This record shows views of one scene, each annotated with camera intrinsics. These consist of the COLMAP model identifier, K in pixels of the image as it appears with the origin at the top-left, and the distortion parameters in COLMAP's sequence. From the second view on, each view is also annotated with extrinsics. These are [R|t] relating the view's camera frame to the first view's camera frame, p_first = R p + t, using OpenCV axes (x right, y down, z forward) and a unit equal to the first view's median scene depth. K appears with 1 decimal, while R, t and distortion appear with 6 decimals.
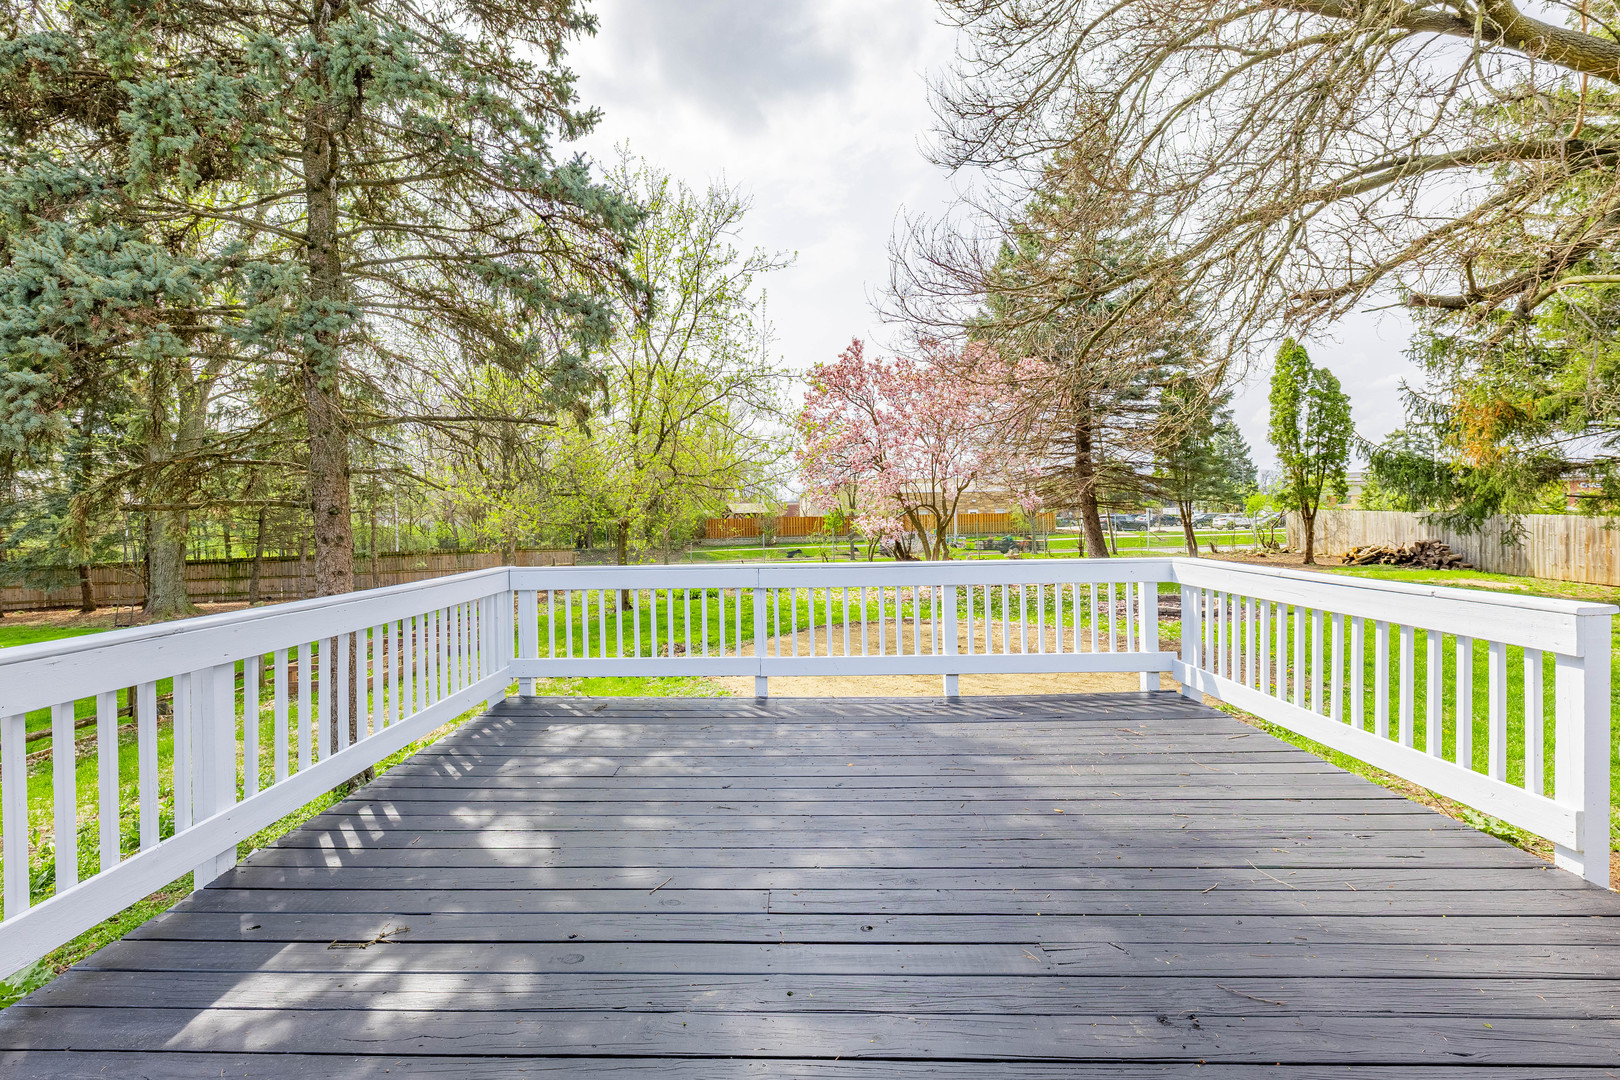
lens RADIAL K [[678.6, 0, 771.3], [0, 678.6, 522.5], [0, 0, 1]] dist [0.002713, -0.000561]
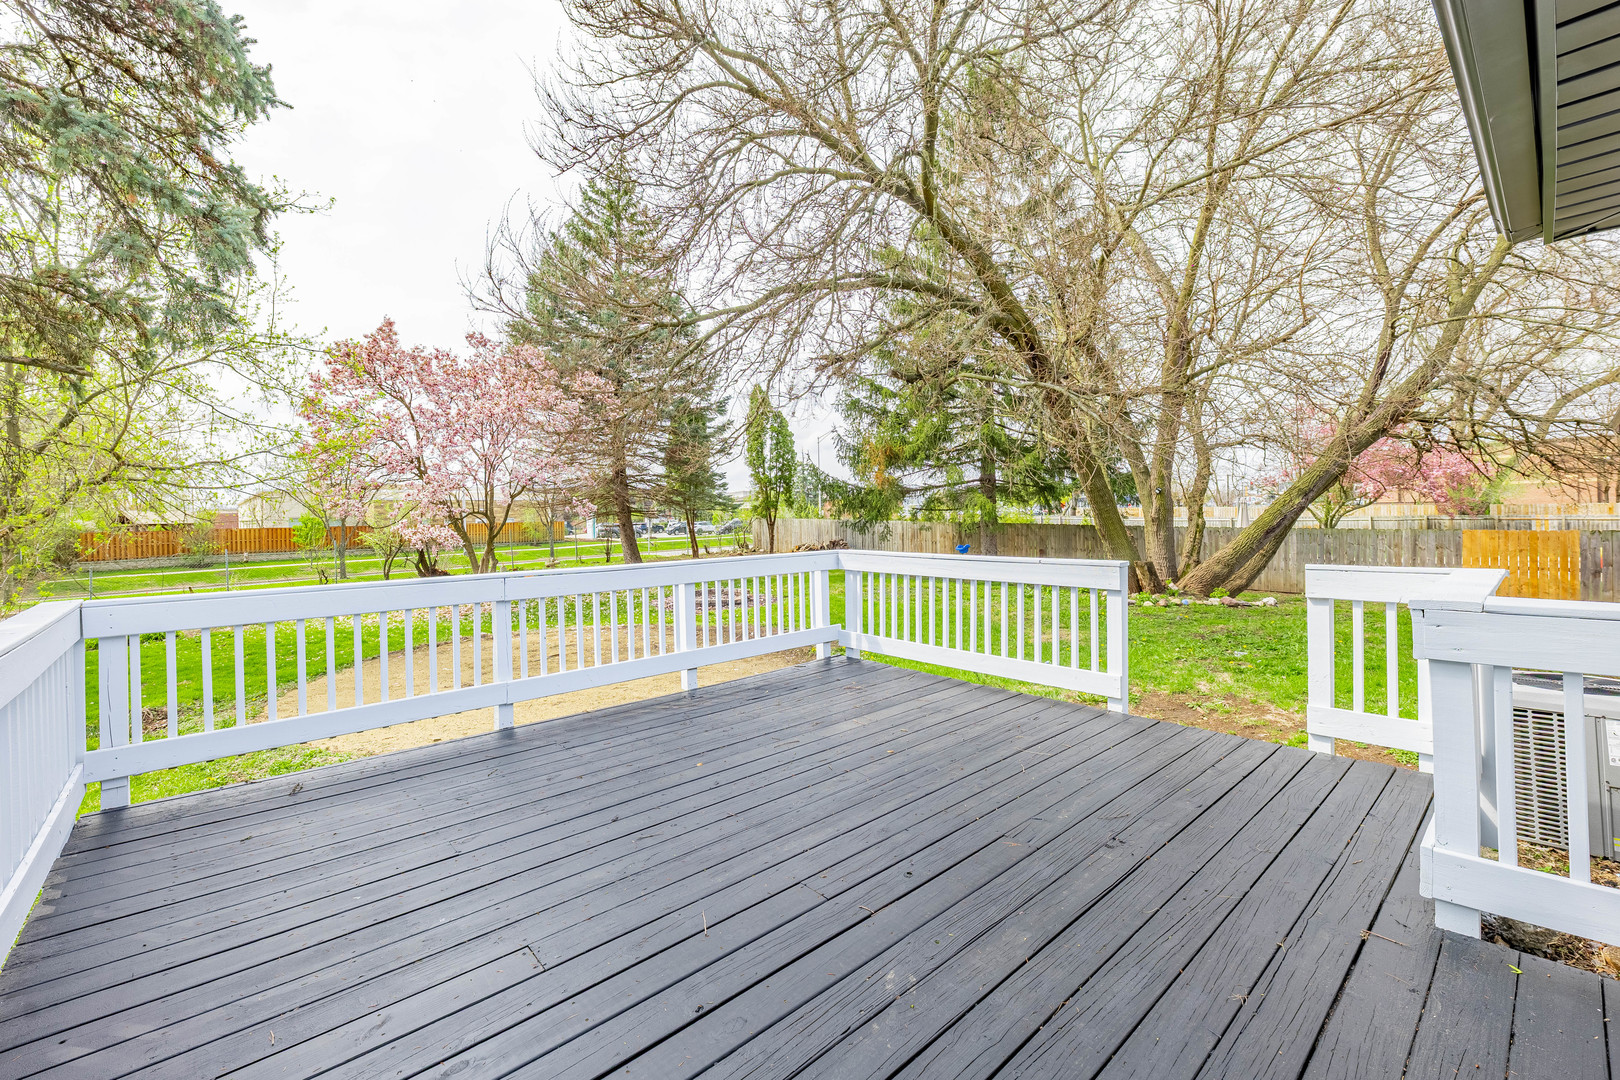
lens RADIAL K [[678.6, 0, 771.3], [0, 678.6, 522.5], [0, 0, 1]] dist [0.002713, -0.000561]
pose [[0.739503, -0.005009, 0.673134, -0.098978], [0.015504, 0.999834, -0.009593, 0.002940], [-0.672974, 0.017531, 0.739458, 0.039803]]
